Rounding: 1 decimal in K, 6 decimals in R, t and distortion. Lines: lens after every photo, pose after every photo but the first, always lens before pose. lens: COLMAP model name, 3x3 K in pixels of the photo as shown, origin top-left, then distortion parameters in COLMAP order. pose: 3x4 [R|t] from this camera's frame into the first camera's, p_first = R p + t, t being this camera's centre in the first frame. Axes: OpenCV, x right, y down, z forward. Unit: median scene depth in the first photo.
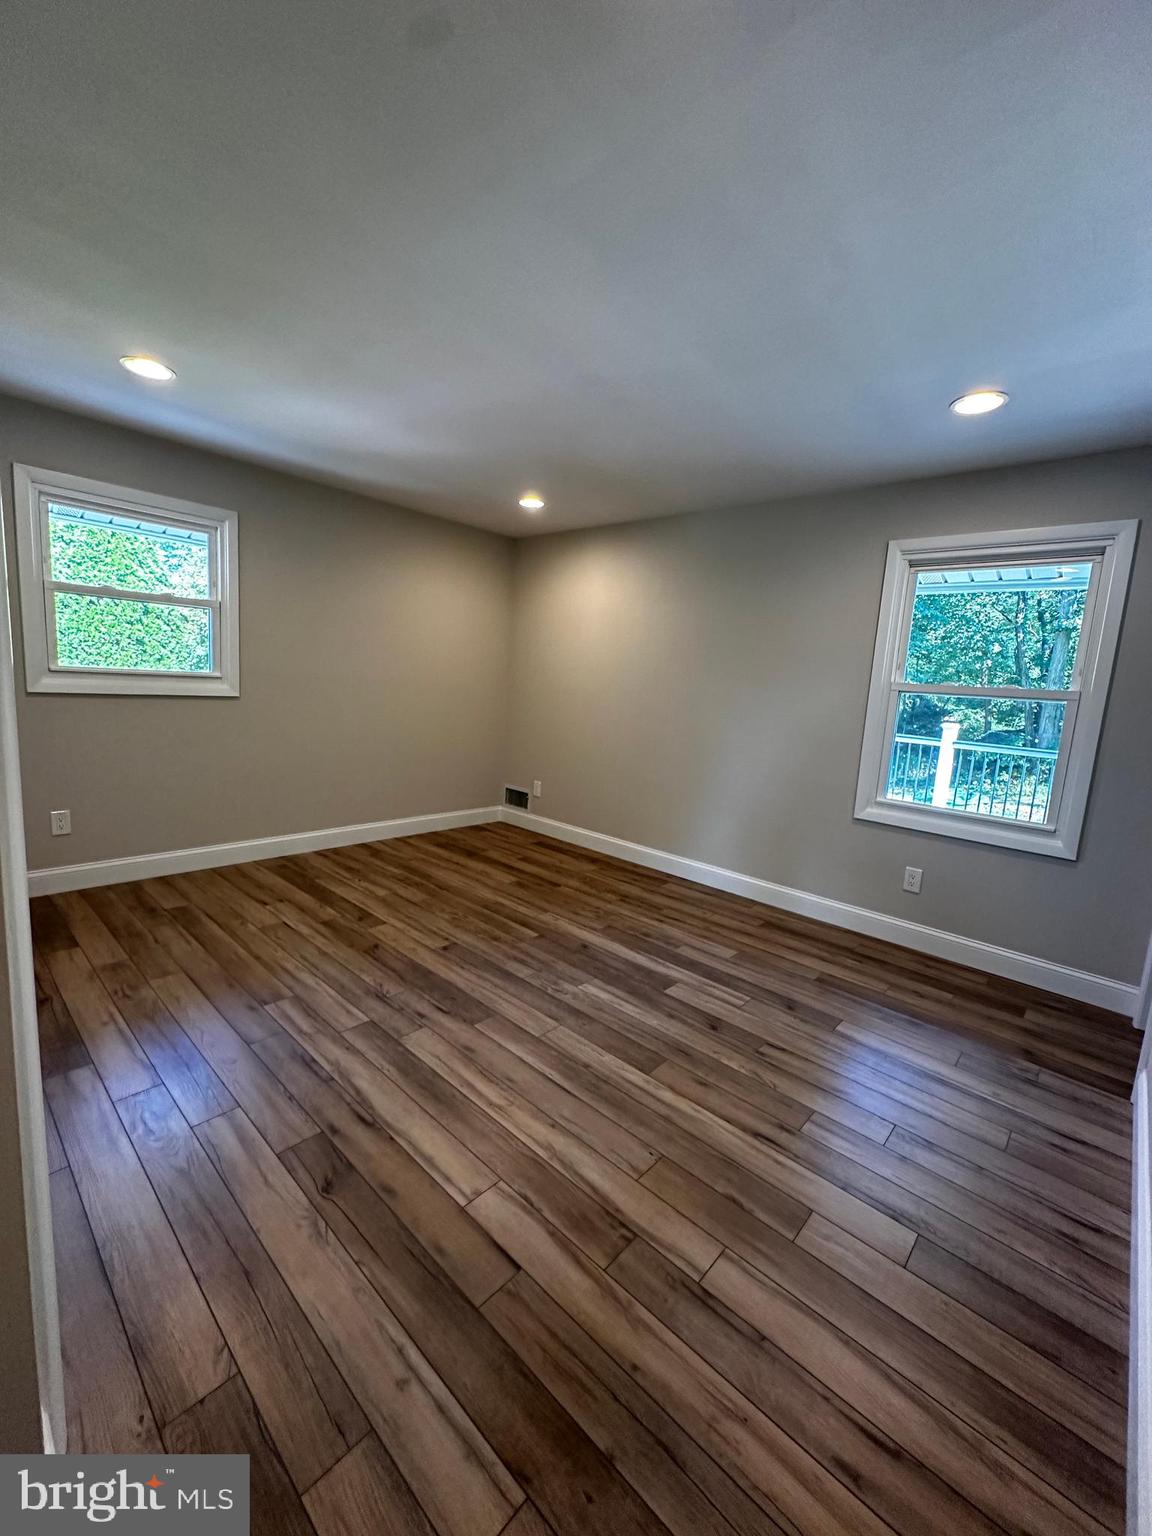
lens RADIAL K [[613.2, 0, 576.0], [0, 613.2, 768.0], [0, 0, 1]] dist [0.000177, 0.000304]
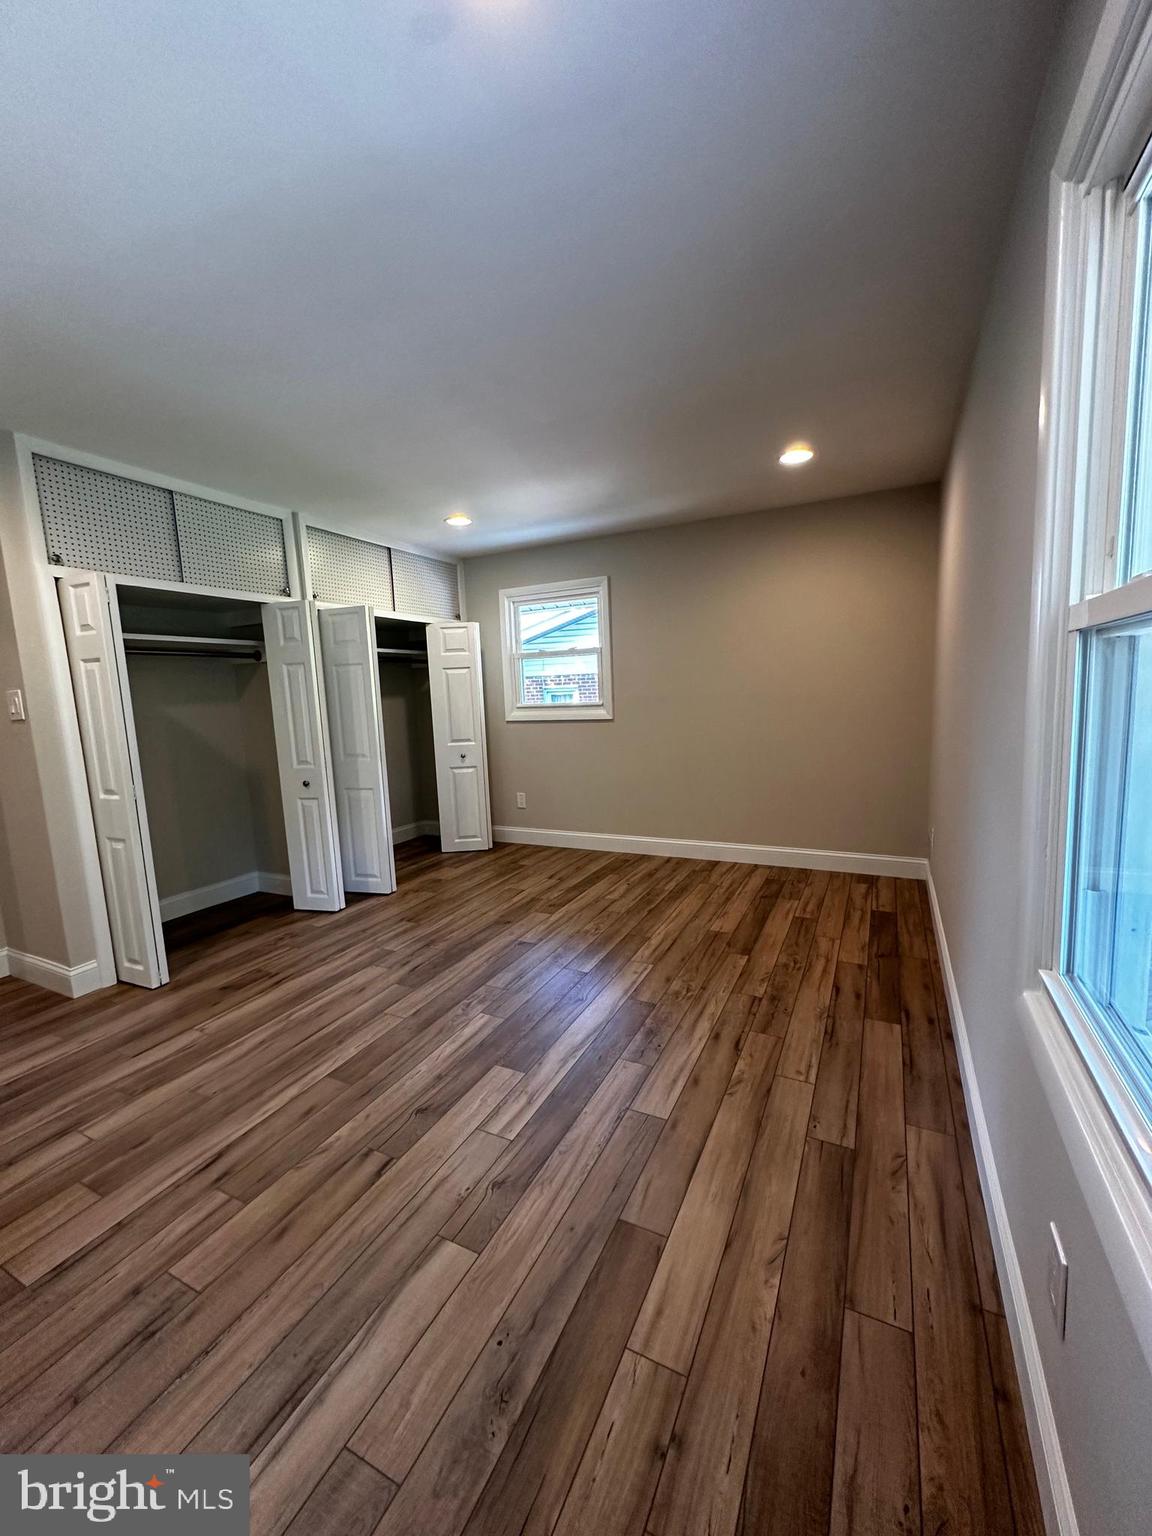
lens RADIAL K [[613.2, 0, 576.0], [0, 613.2, 768.0], [0, 0, 1]] dist [0.000177, 0.000304]
pose [[0.265433, 0.042416, -0.963196, 0.779813], [-0.080243, 0.996538, 0.021771, -0.044534], [0.960784, 0.071511, 0.267918, 0.713944]]
